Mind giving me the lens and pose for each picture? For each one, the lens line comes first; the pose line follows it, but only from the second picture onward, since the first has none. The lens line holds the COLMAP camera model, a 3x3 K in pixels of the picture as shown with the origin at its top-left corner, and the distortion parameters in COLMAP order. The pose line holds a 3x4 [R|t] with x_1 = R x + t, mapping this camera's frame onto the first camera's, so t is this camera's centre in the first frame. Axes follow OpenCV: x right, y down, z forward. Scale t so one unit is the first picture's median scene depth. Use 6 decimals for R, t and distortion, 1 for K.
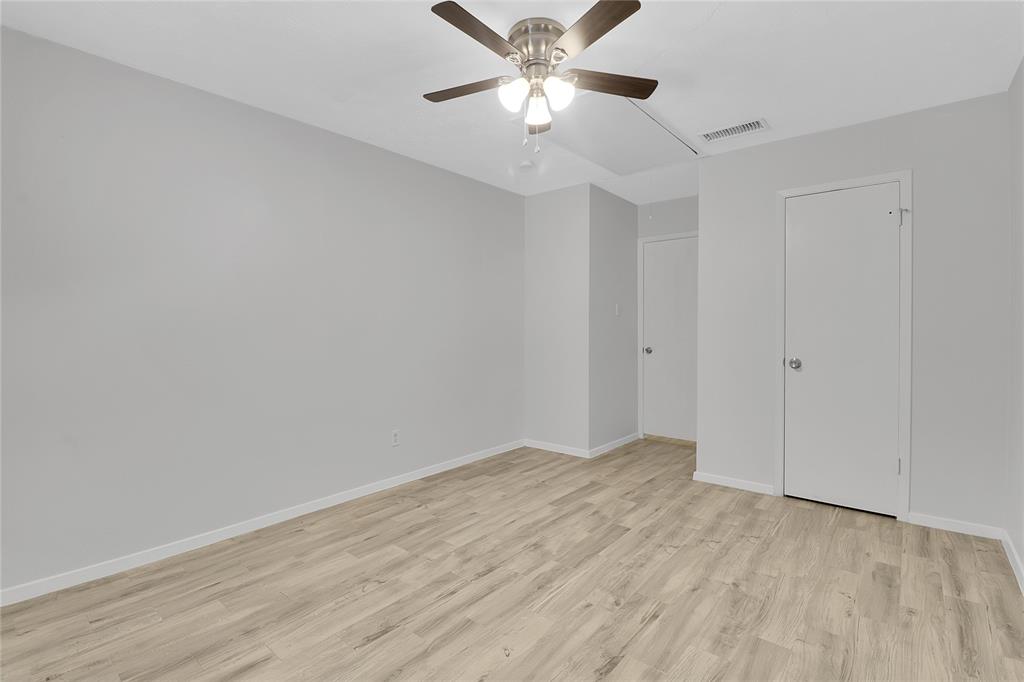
lens RADIAL K [[476.6, 0, 508.6], [0, 476.6, 329.1], [0, 0, 1]] dist [0.001349, -0.013700]
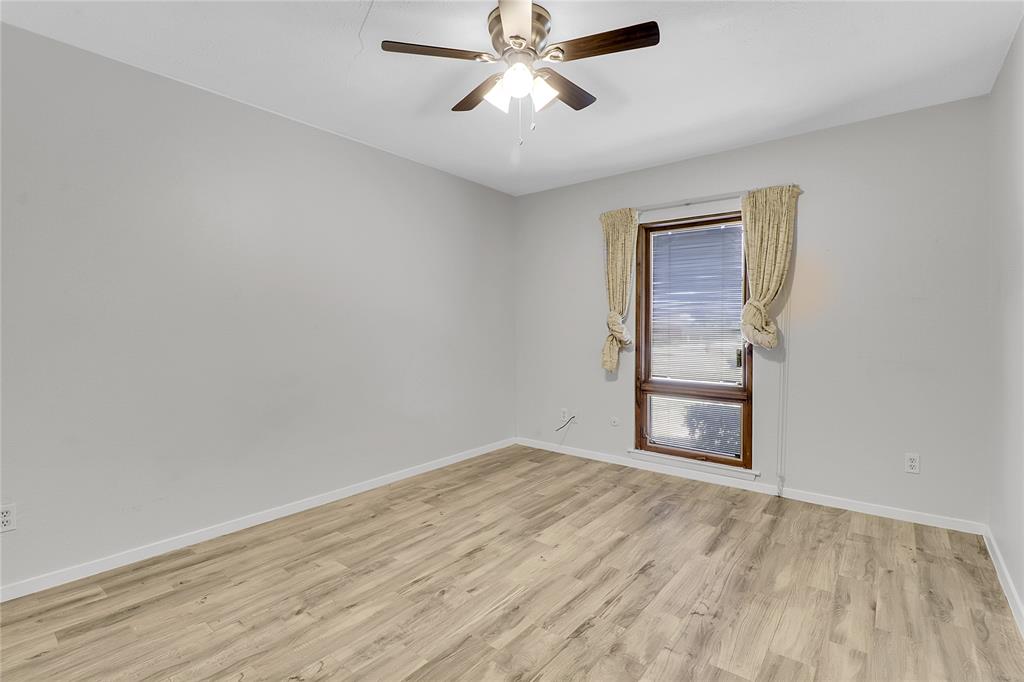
lens RADIAL K [[476.6, 0, 508.6], [0, 476.6, 329.1], [0, 0, 1]] dist [0.001349, -0.013700]
pose [[-0.999779, 0.001070, -0.021005, 0.086794], [0.000831, 0.999935, 0.011405, -0.006357], [0.021016, 0.011385, -0.999714, 1.659519]]
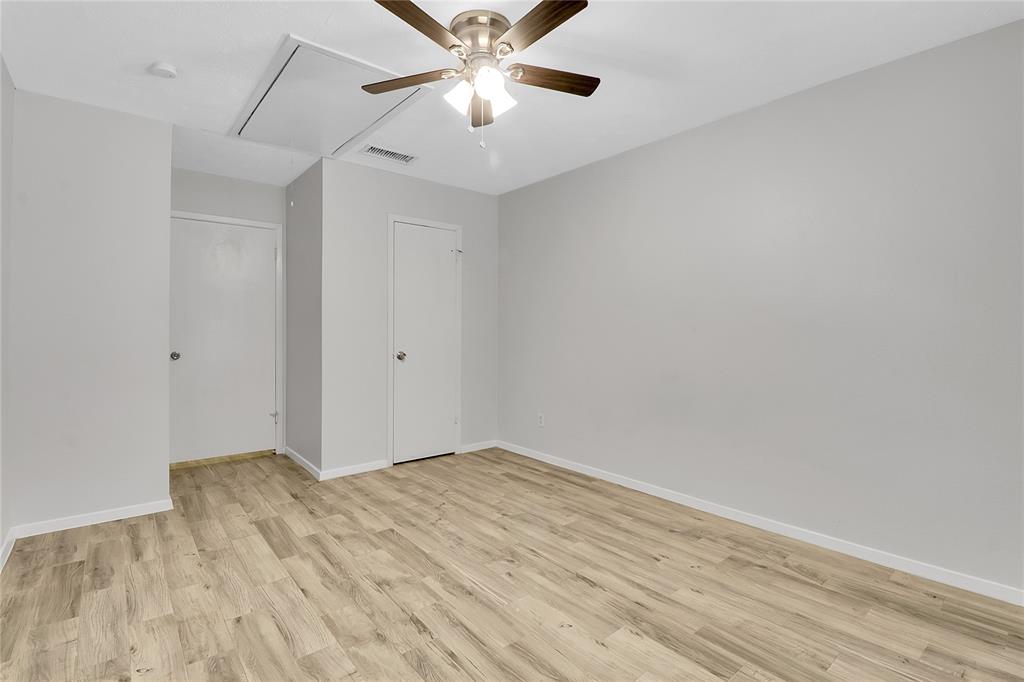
lens RADIAL K [[476.6, 0, 508.6], [0, 476.6, 329.1], [0, 0, 1]] dist [0.001349, -0.013700]
pose [[0.177451, 0.000333, 0.984130, -0.758123], [0.000883, 0.999999, -0.000497, 0.004255], [-0.984129, 0.000957, 0.177451, 0.651079]]
